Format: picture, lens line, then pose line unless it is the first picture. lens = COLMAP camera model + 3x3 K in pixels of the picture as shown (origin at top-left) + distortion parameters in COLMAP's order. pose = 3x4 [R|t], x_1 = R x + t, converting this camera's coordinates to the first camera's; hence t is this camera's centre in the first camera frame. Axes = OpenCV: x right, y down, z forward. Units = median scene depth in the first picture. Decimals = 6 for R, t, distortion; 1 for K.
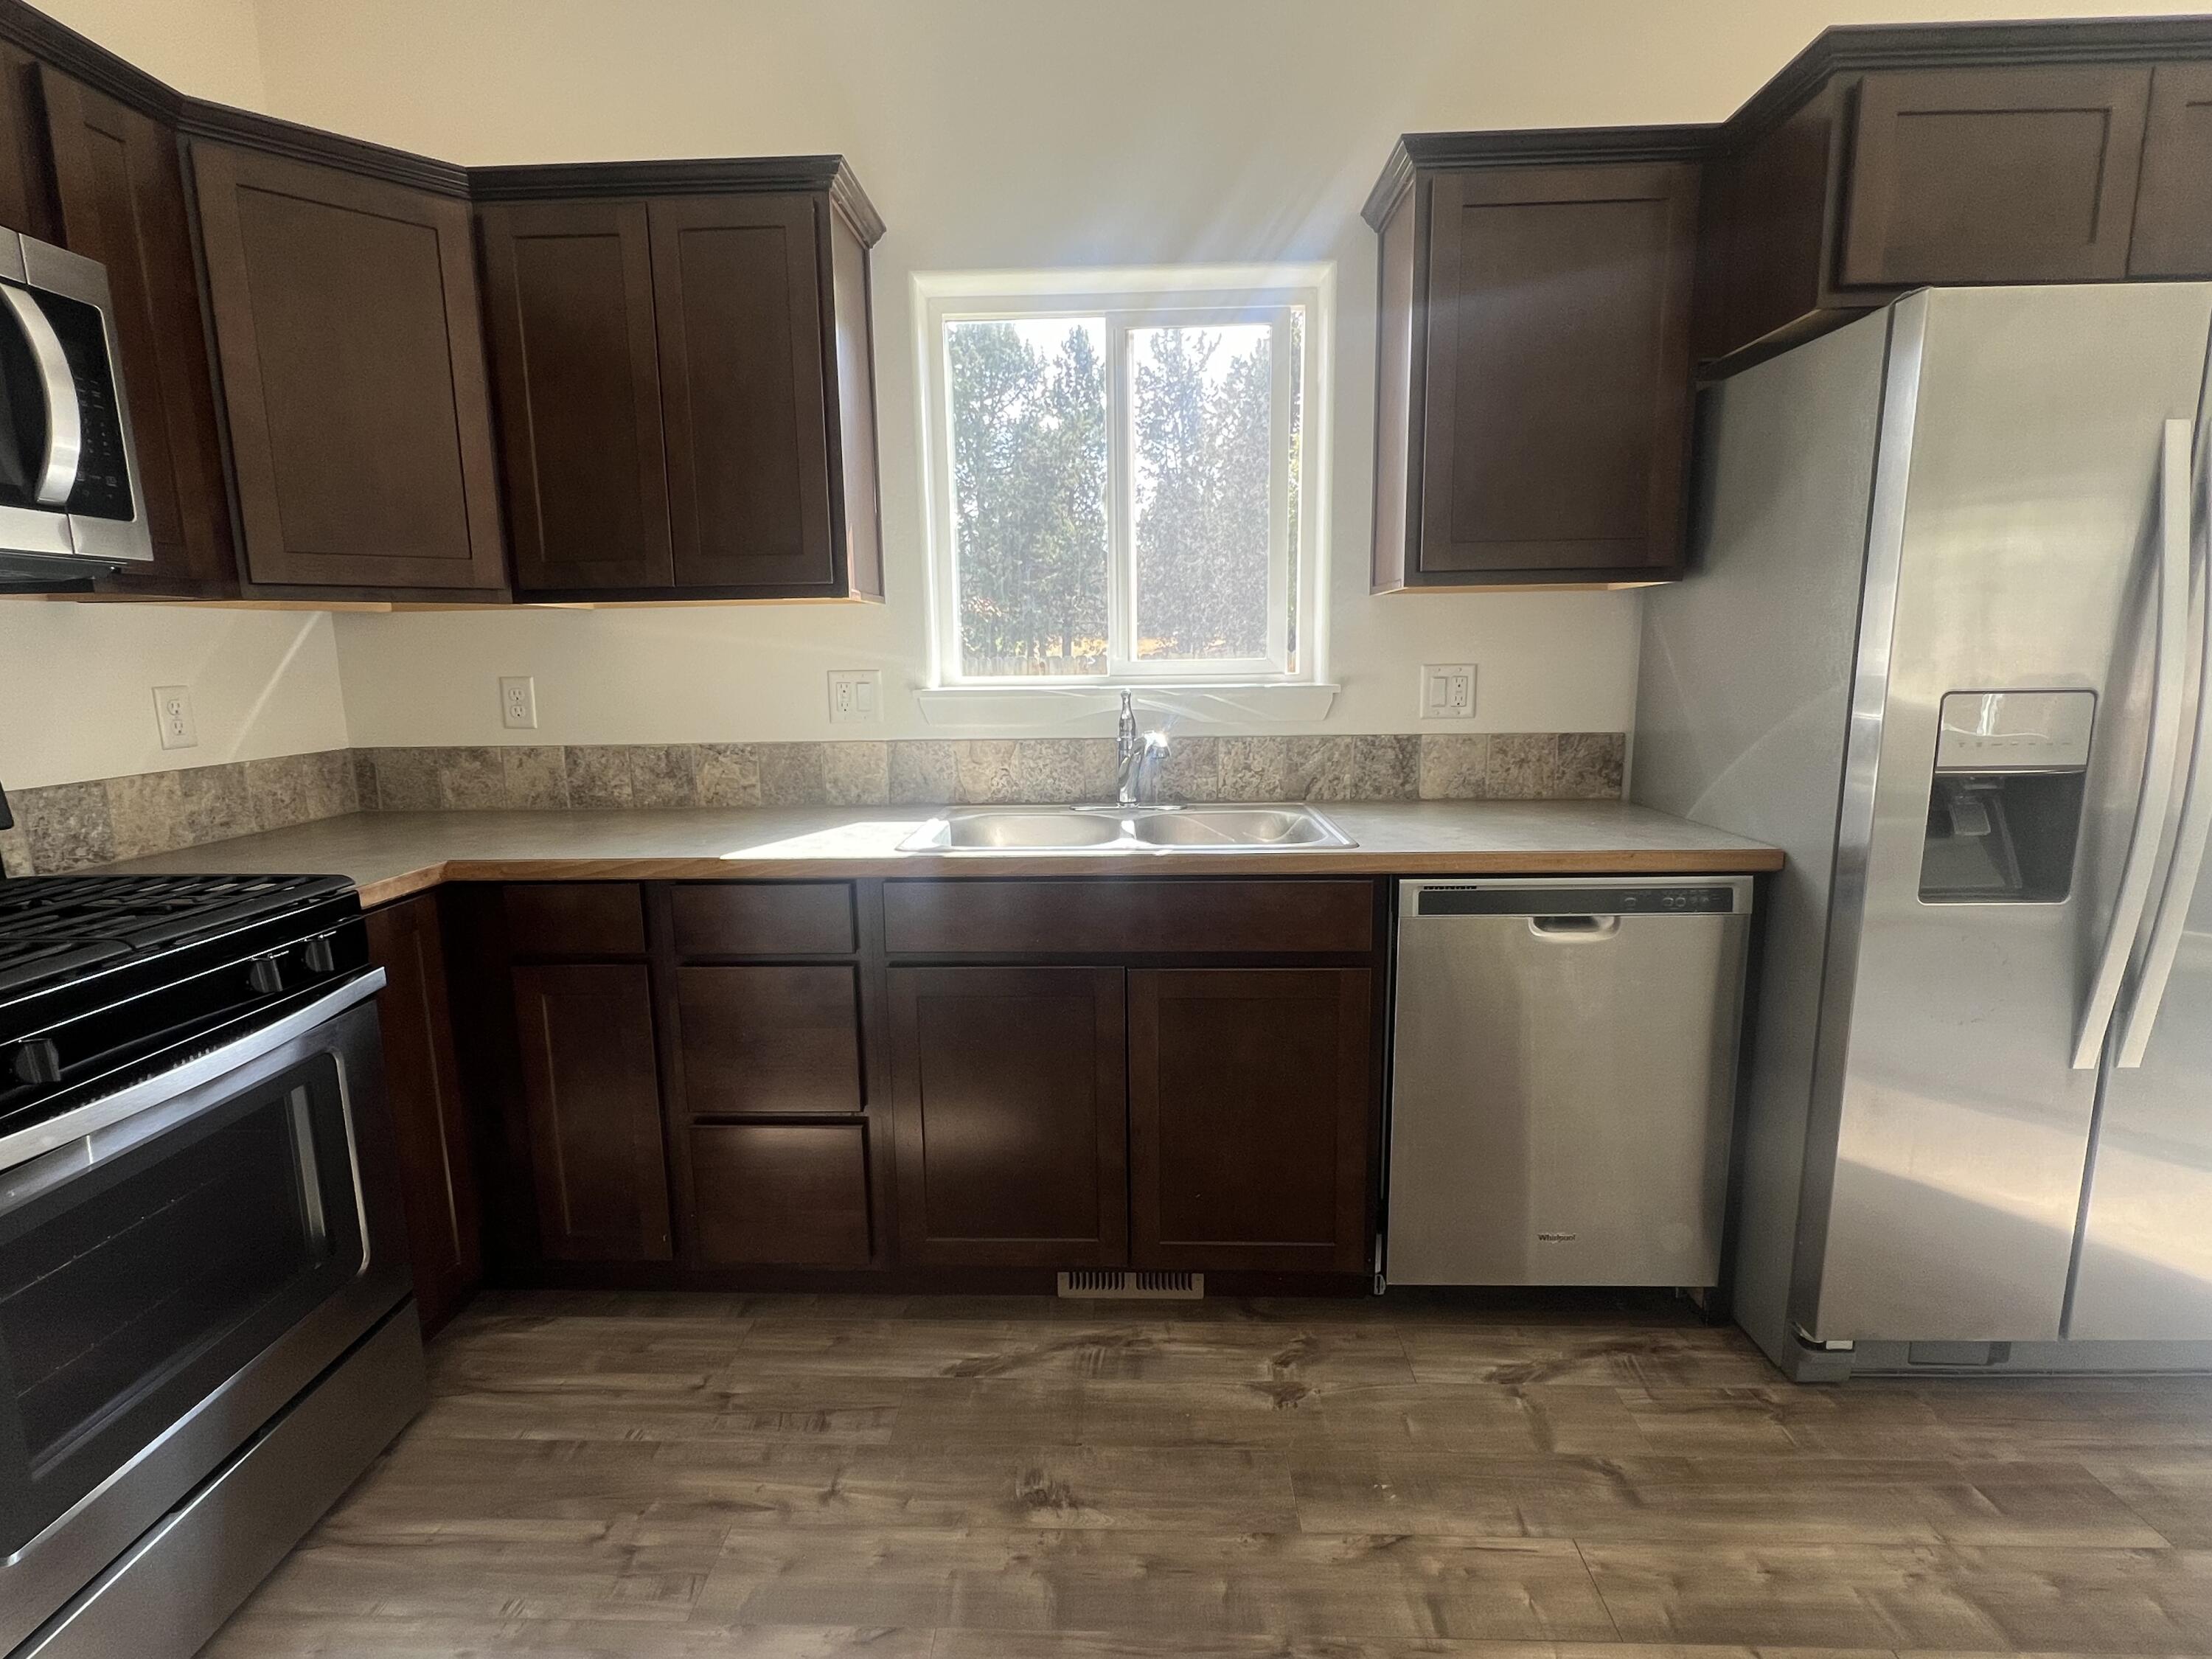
lens RADIAL K [[1071.7, 0, 1089.8], [0, 1071.7, 829.4], [0, 0, 1]] dist [-0.003893, 0.001124]
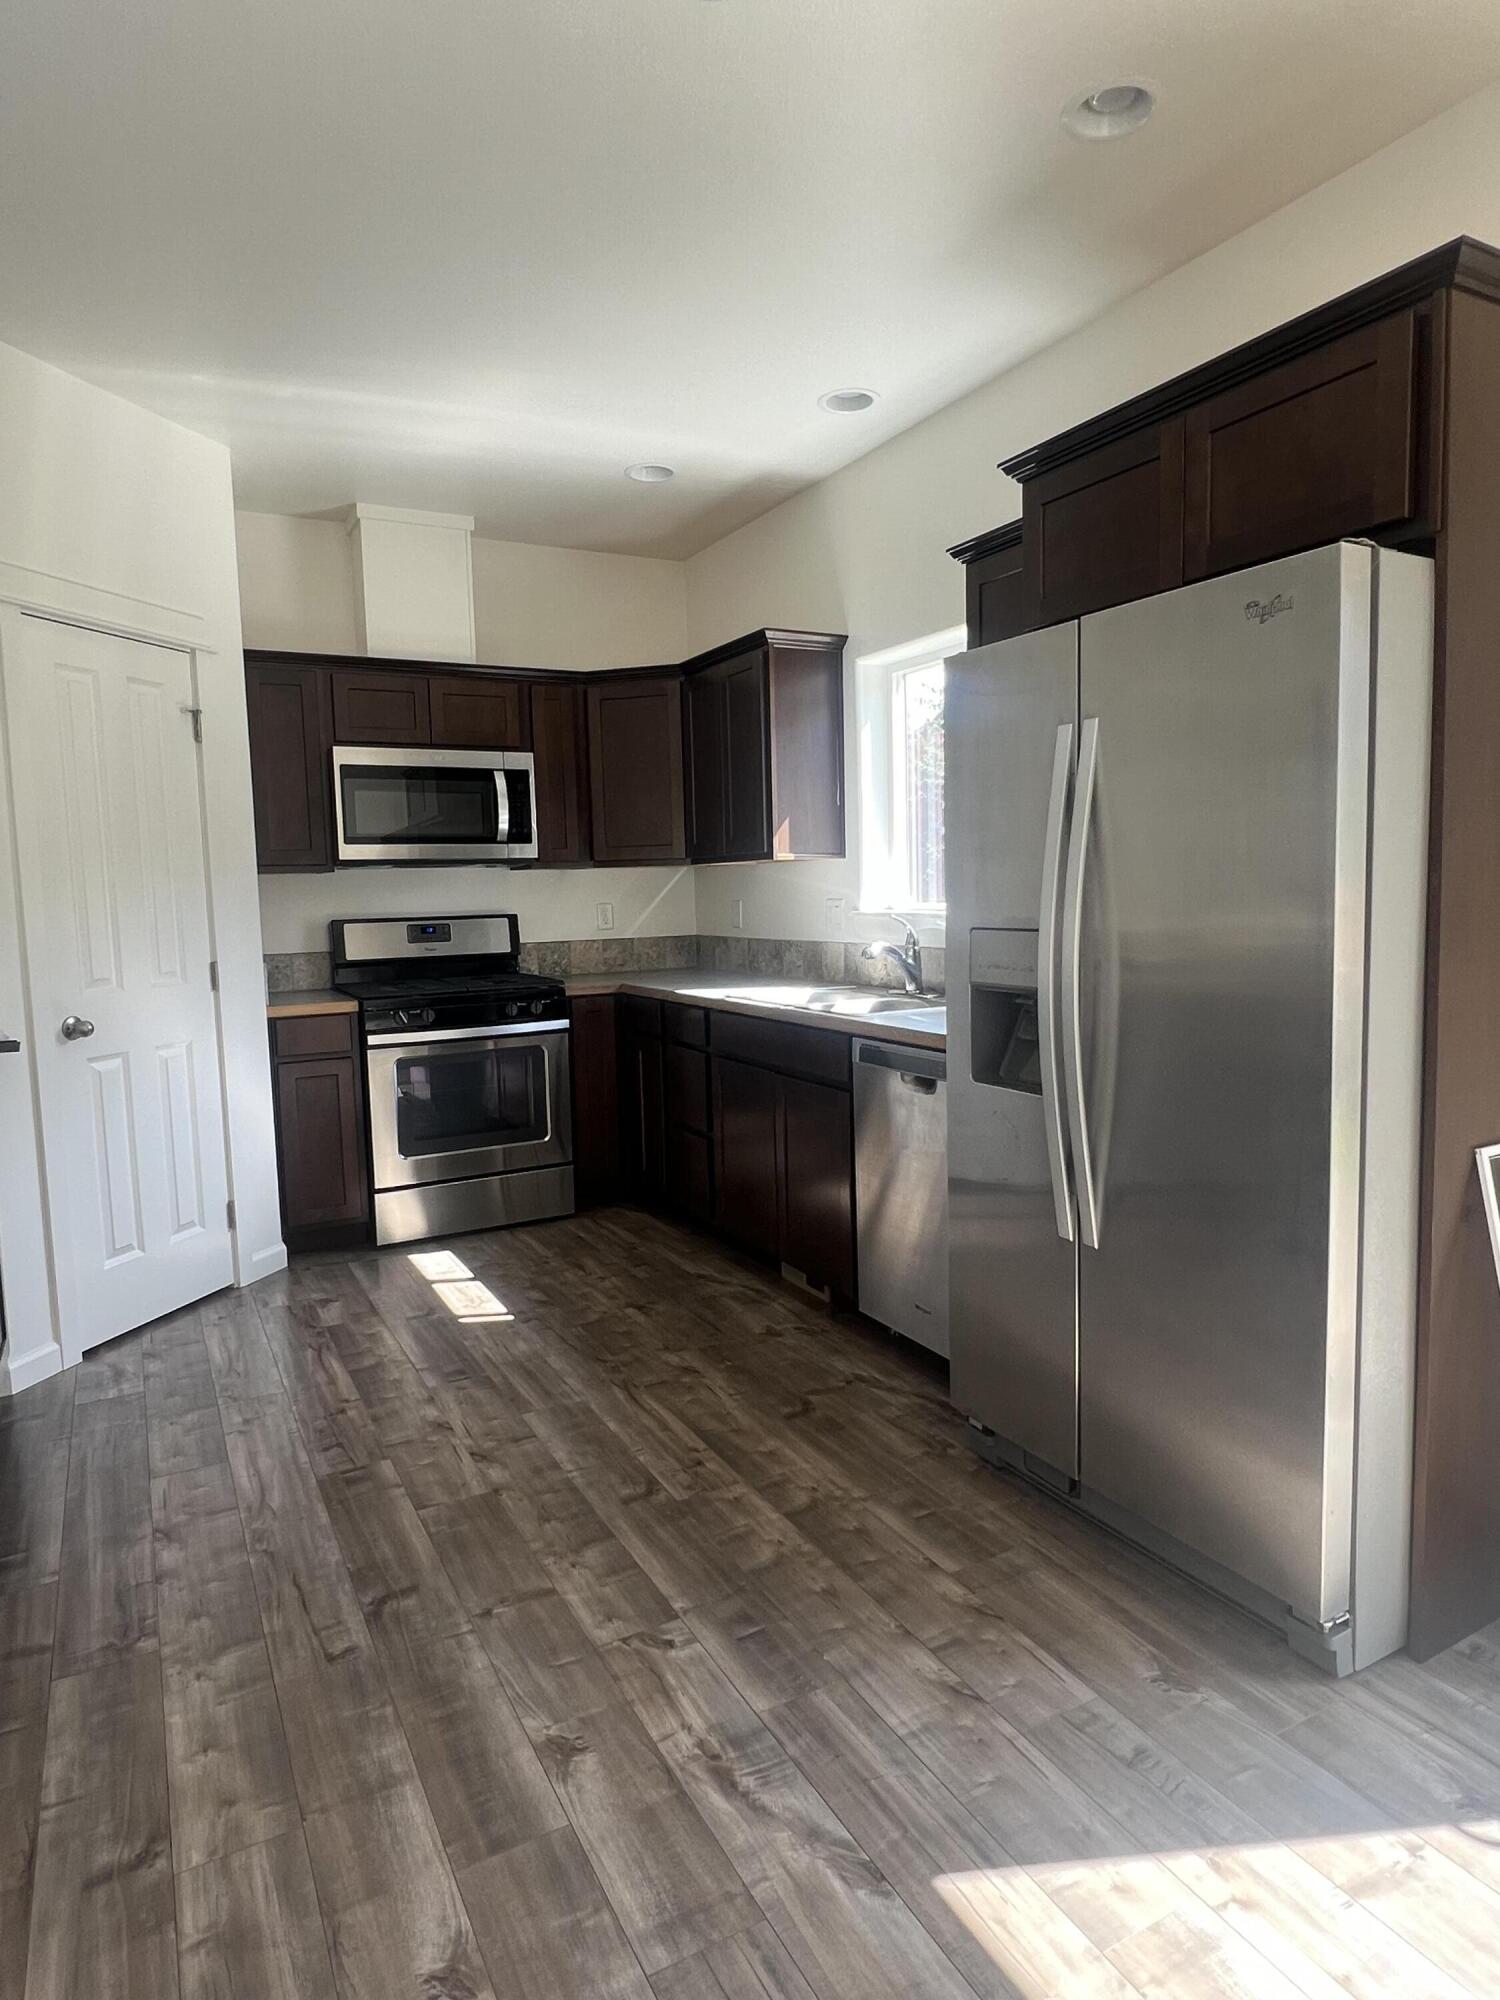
lens RADIAL K [[1179.7, 0, 751.1], [0, 1179.7, 1002.3], [0, 0, 1]] dist [-0.001098, -0.001142]
pose [[0.505996, 0.087457, -0.858091, 1.667538], [-0.125896, 0.991680, 0.026835, -0.031771], [0.853299, 0.094452, 0.512796, -0.022172]]
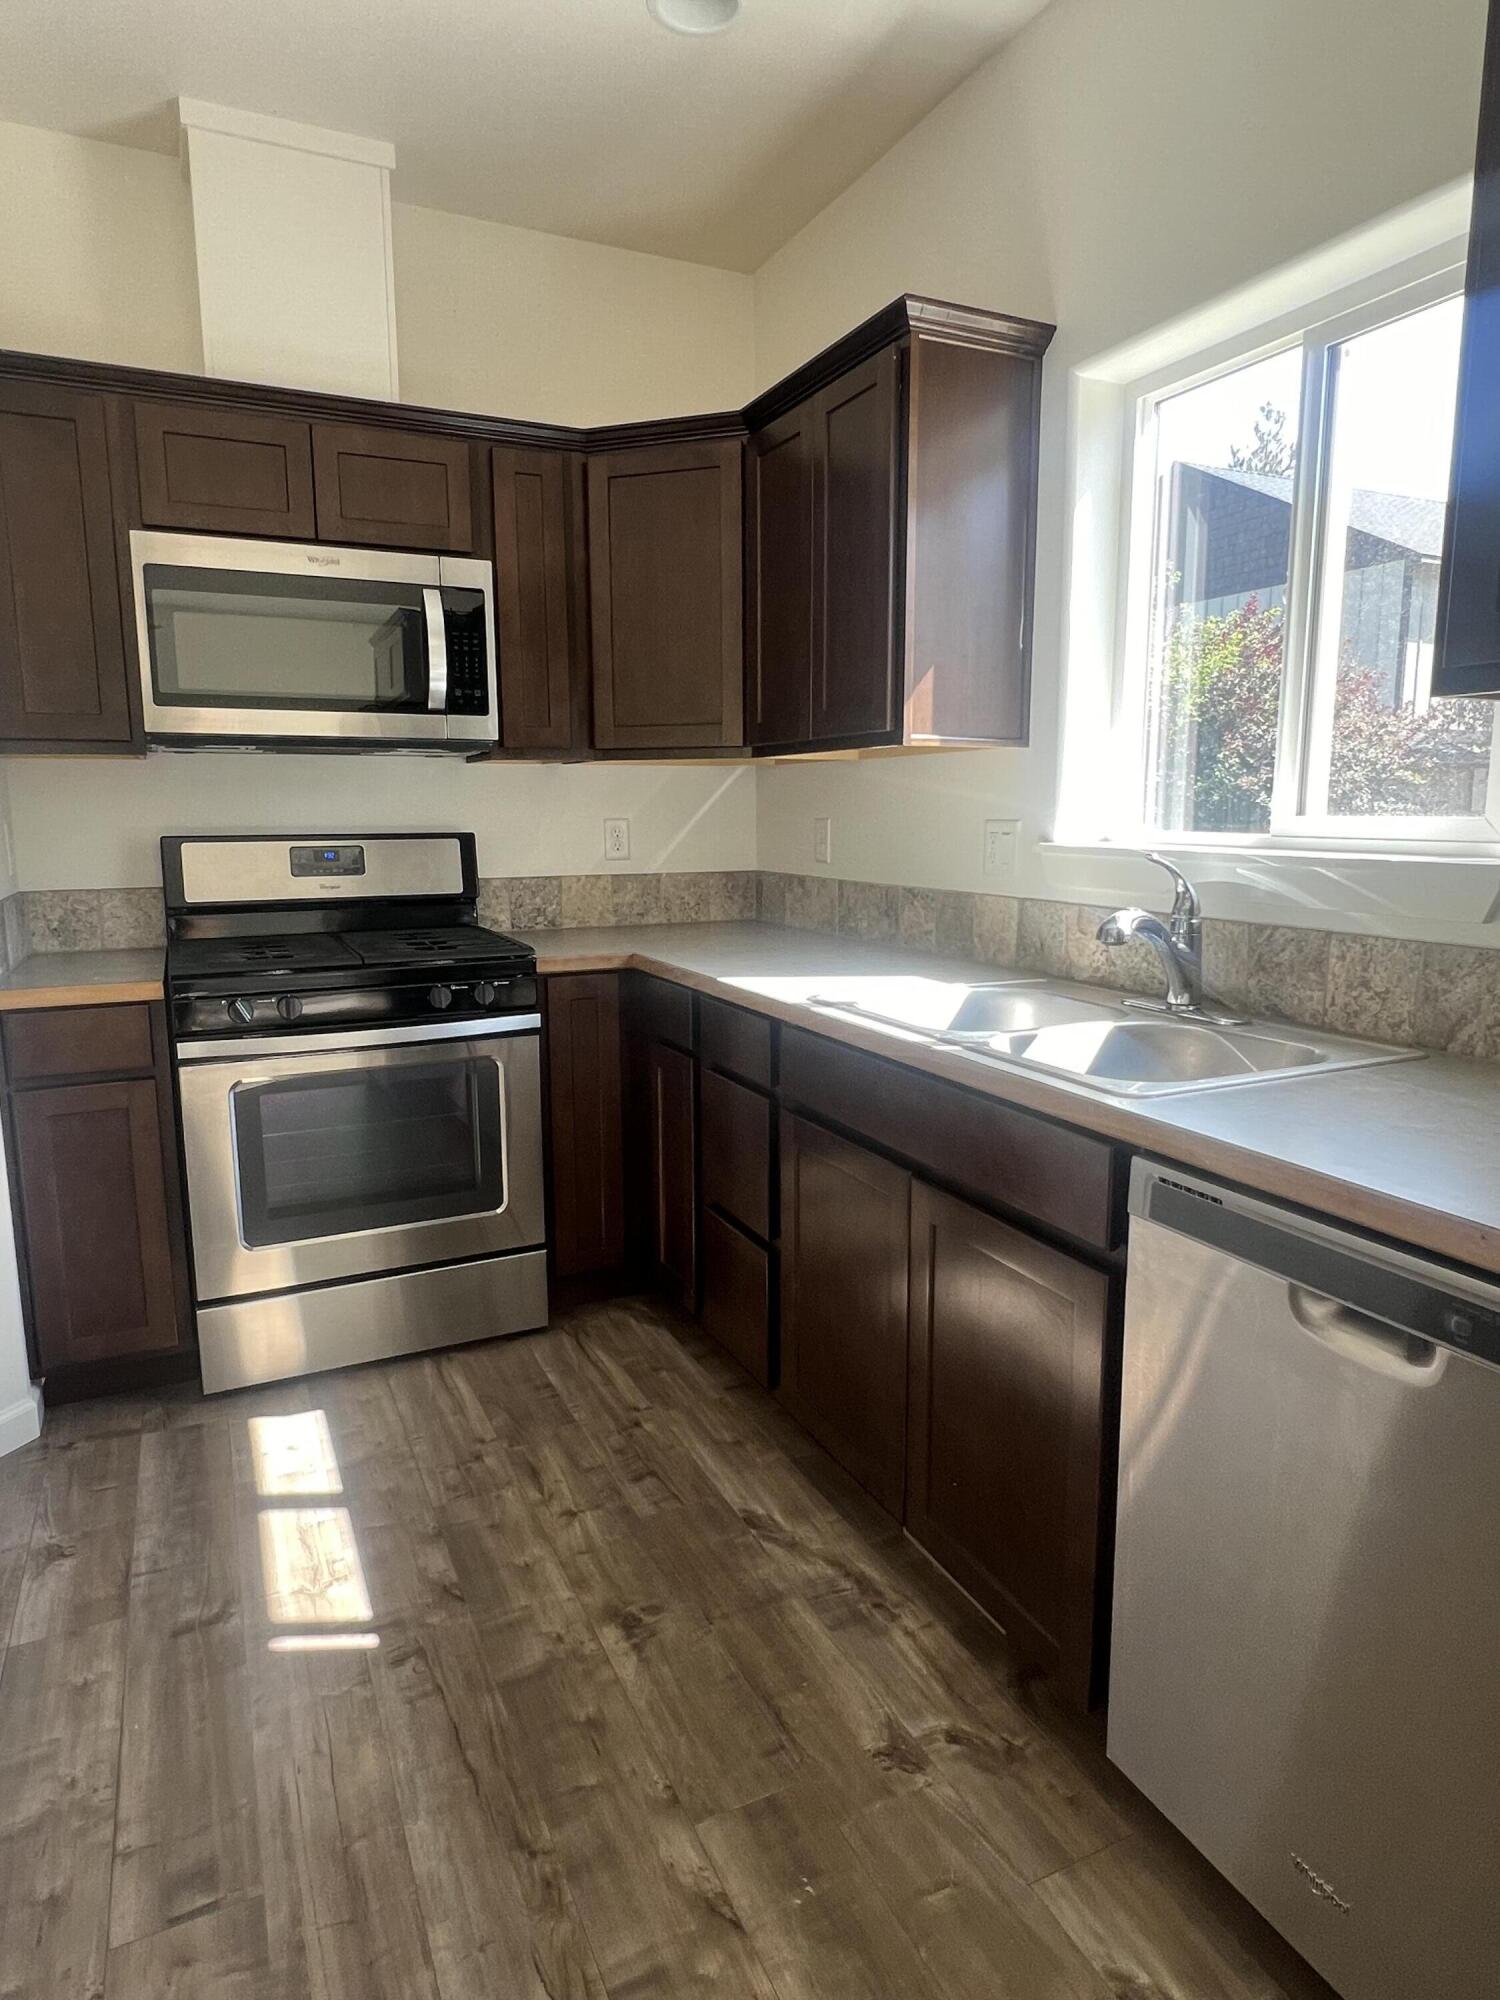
lens RADIAL K [[1179.7, 0, 757.8], [0, 1179.7, 996.2], [0, 0, 1]] dist [-0.001098, -0.001142]
pose [[0.468500, 0.154342, -0.869877, 0.779434], [-0.150708, 0.984152, 0.093449, -0.080488], [0.870514, 0.087317, 0.484336, 0.434559]]
